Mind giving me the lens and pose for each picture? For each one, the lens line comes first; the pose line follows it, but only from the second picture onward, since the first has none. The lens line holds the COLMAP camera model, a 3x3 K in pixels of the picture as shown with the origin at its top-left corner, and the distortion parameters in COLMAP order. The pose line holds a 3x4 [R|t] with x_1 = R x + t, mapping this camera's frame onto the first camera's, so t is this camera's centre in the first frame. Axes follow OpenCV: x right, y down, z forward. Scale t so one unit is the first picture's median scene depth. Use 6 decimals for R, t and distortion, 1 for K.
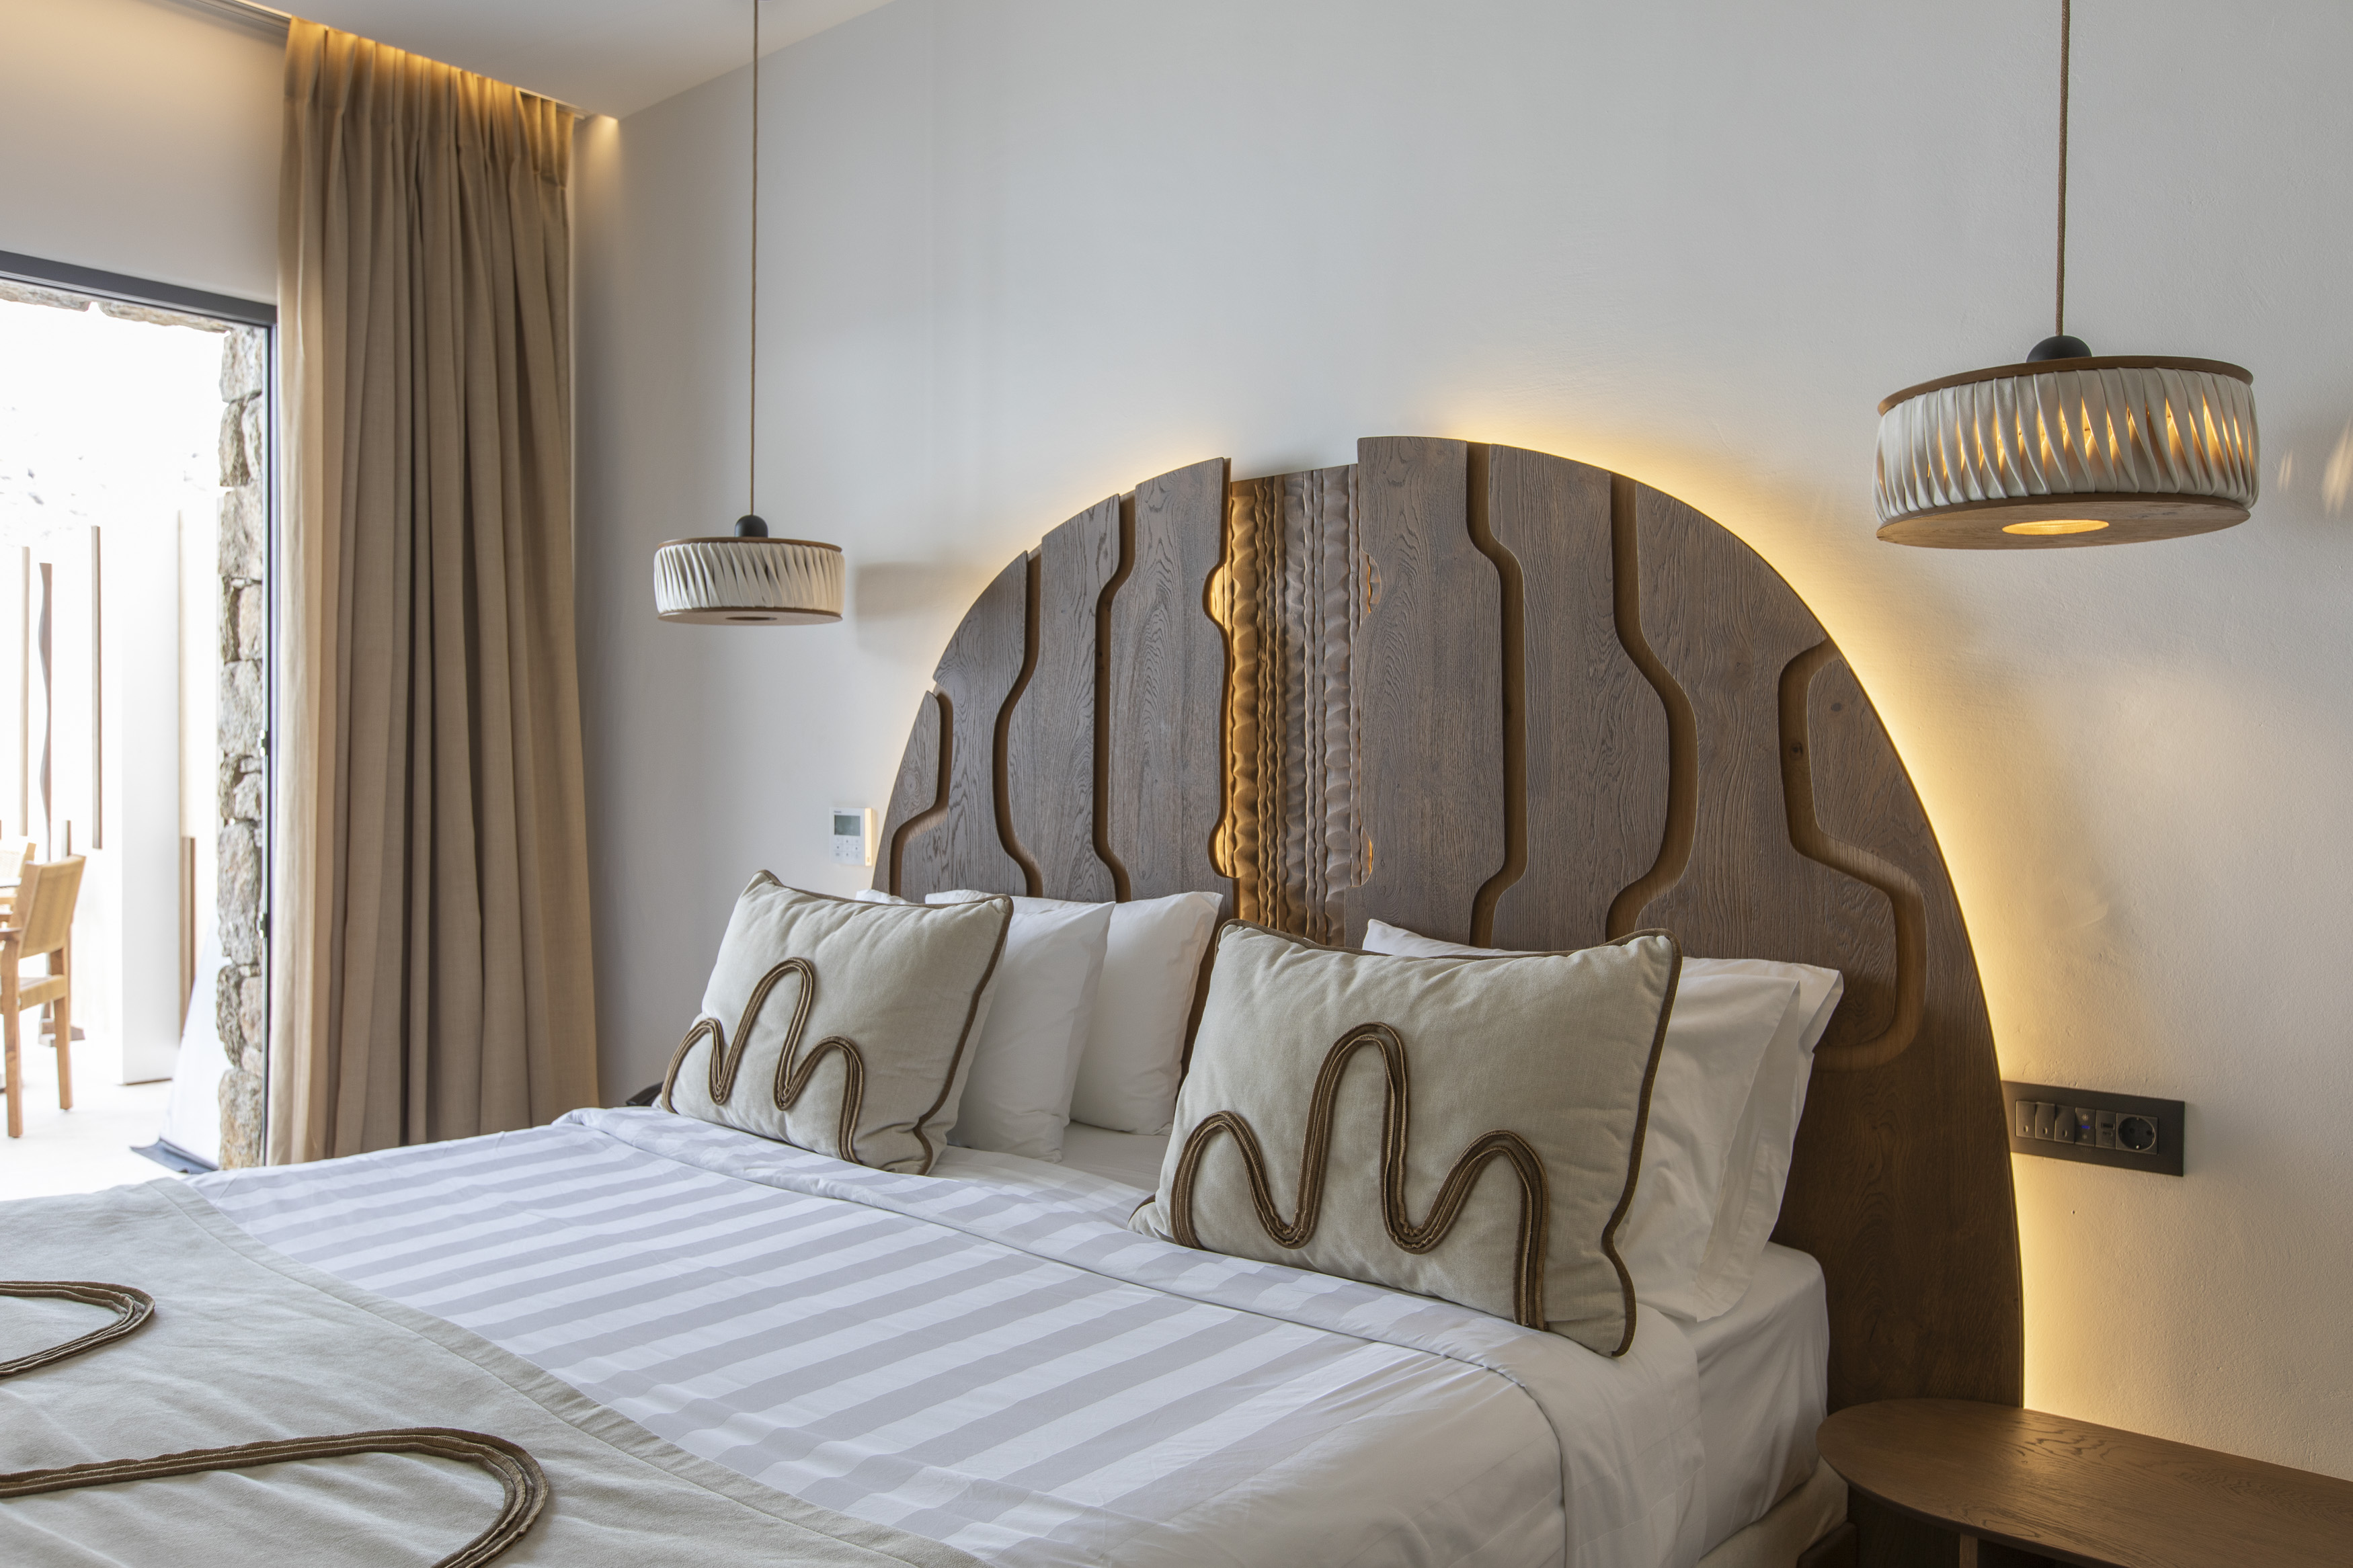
lens RADIAL K [[1696.2, 0, 1177.9], [0, 1696.2, 780.9], [0, 0, 1]] dist [0.008440, -0.005368]
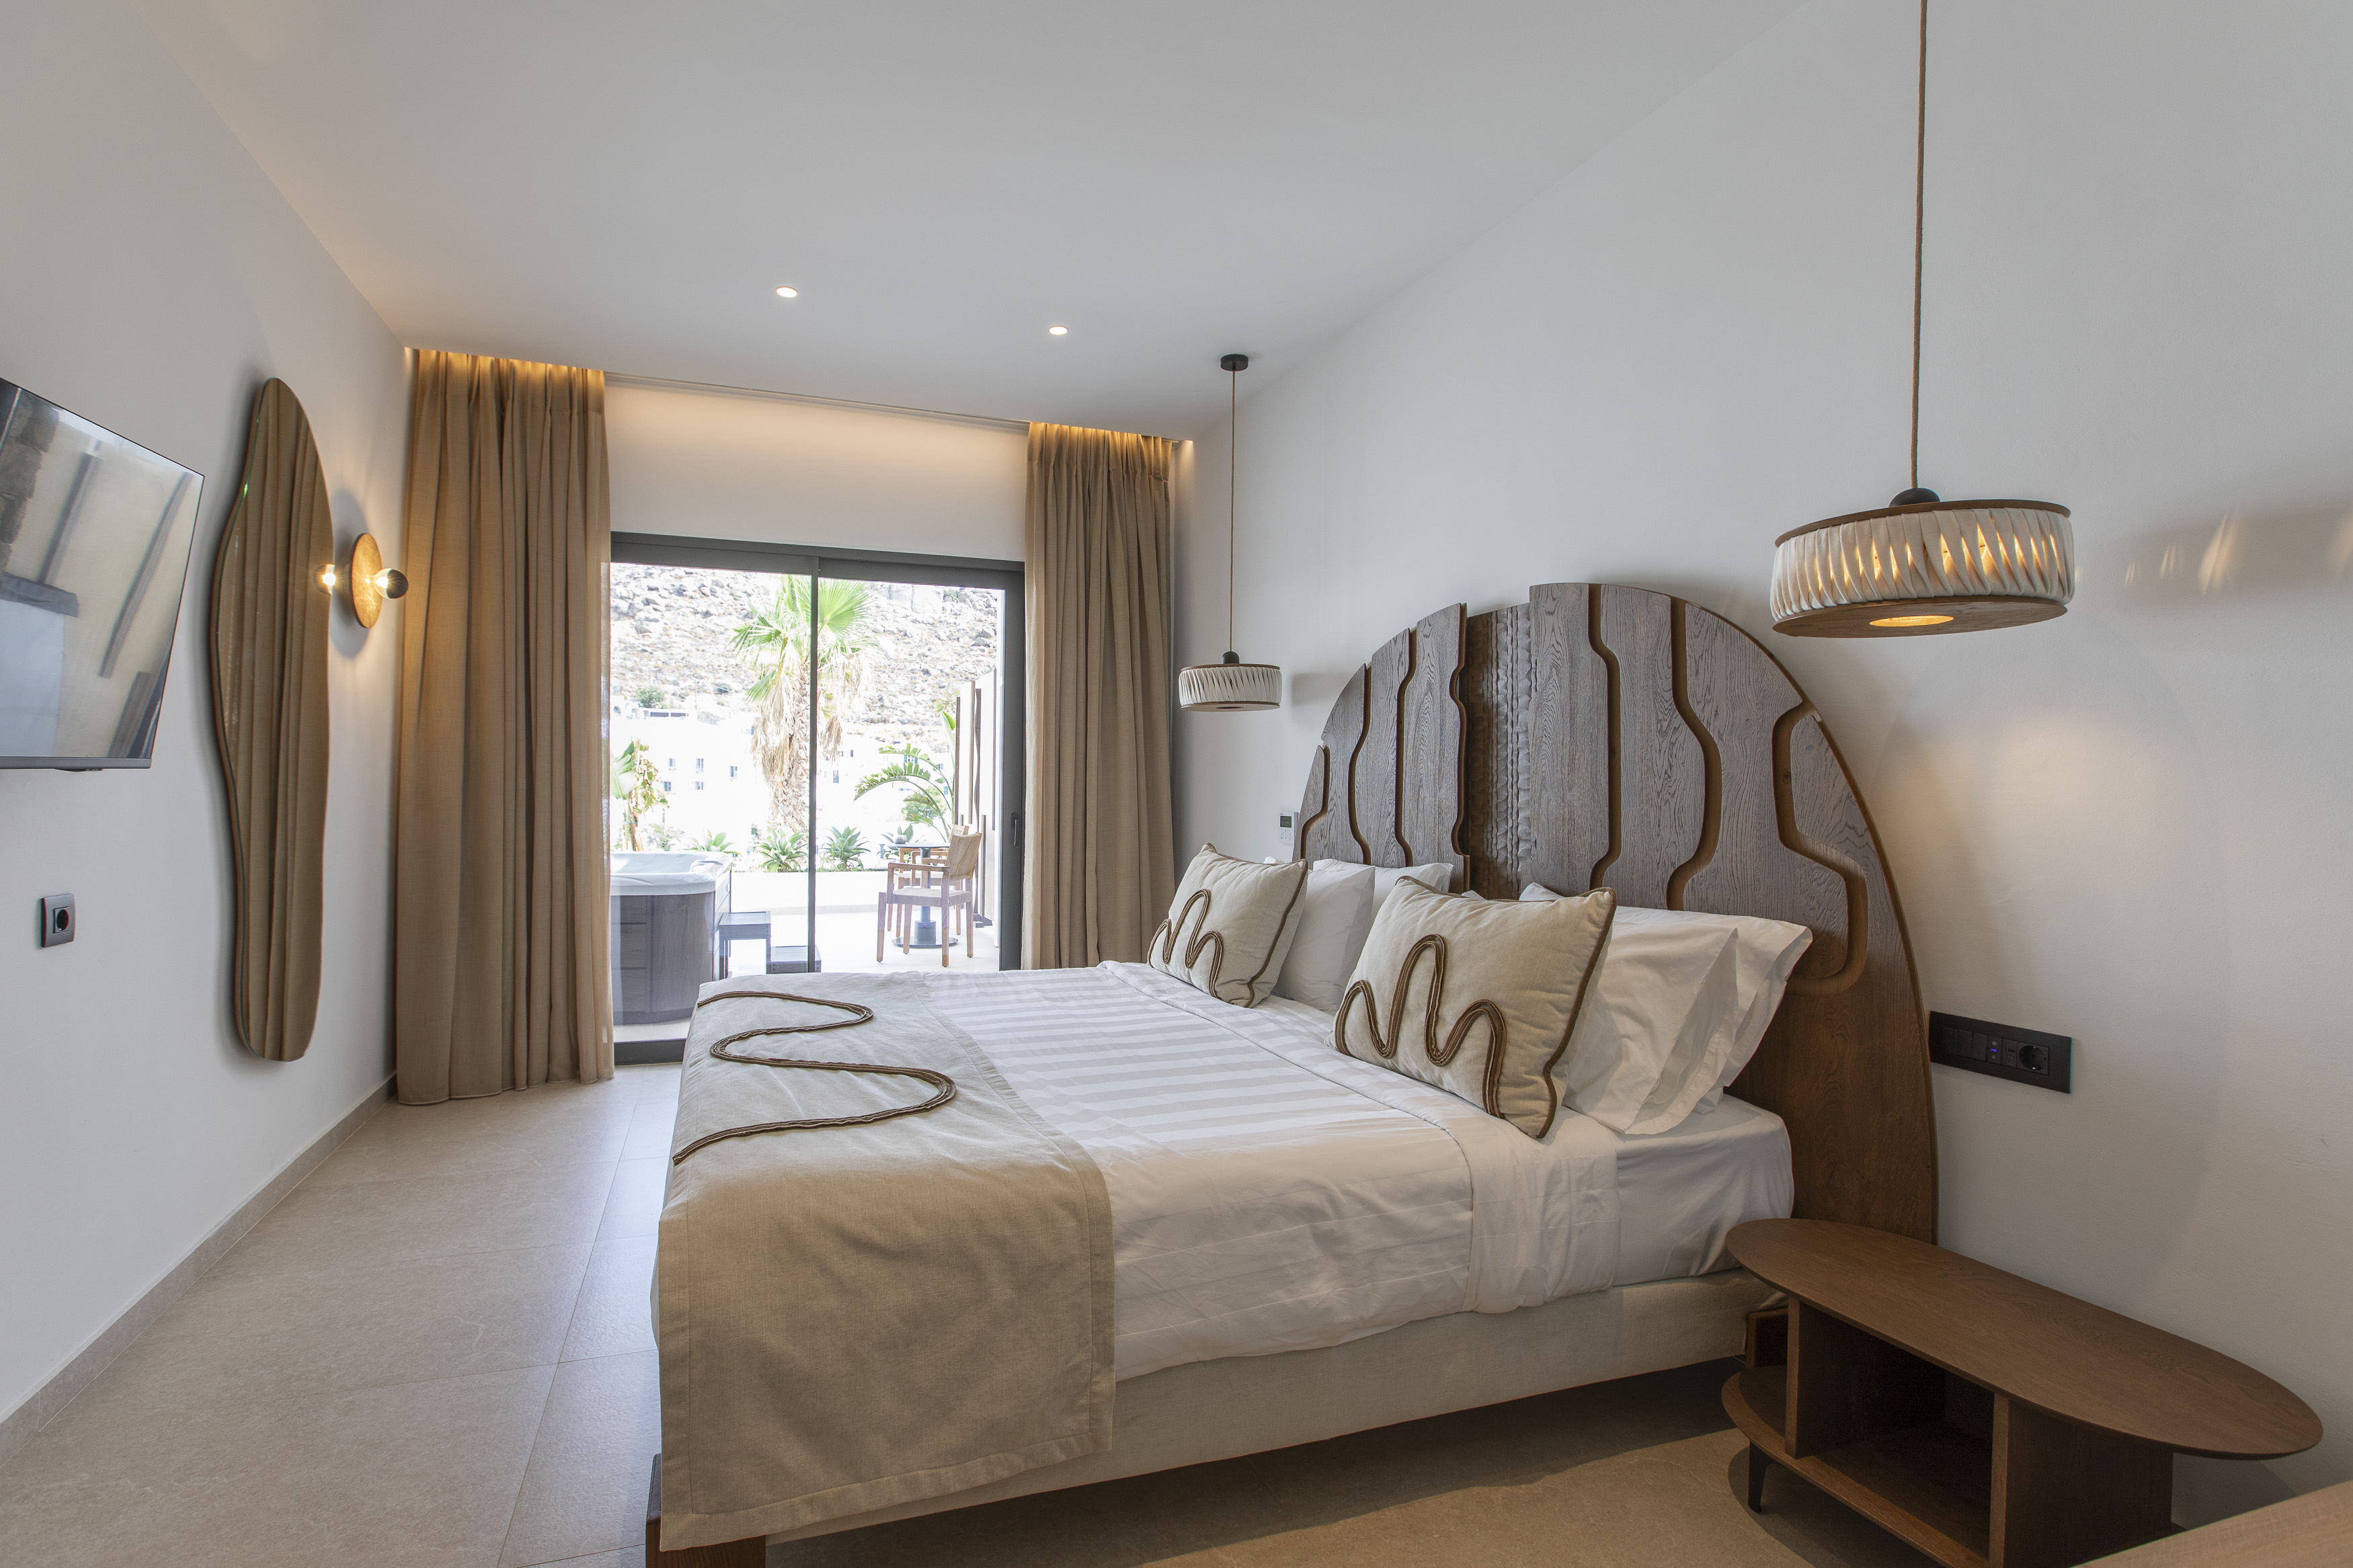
lens RADIAL K [[1109.6, 0, 1162.9], [0, 1109.6, 775.2], [0, 0, 1]] dist [0.002087, 0.000100]
pose [[0.875401, -0.003869, -0.483382, 0.366529], [-0.007739, 0.999728, -0.022017, 0.005943], [0.483336, 0.023015, 0.875133, -0.115048]]
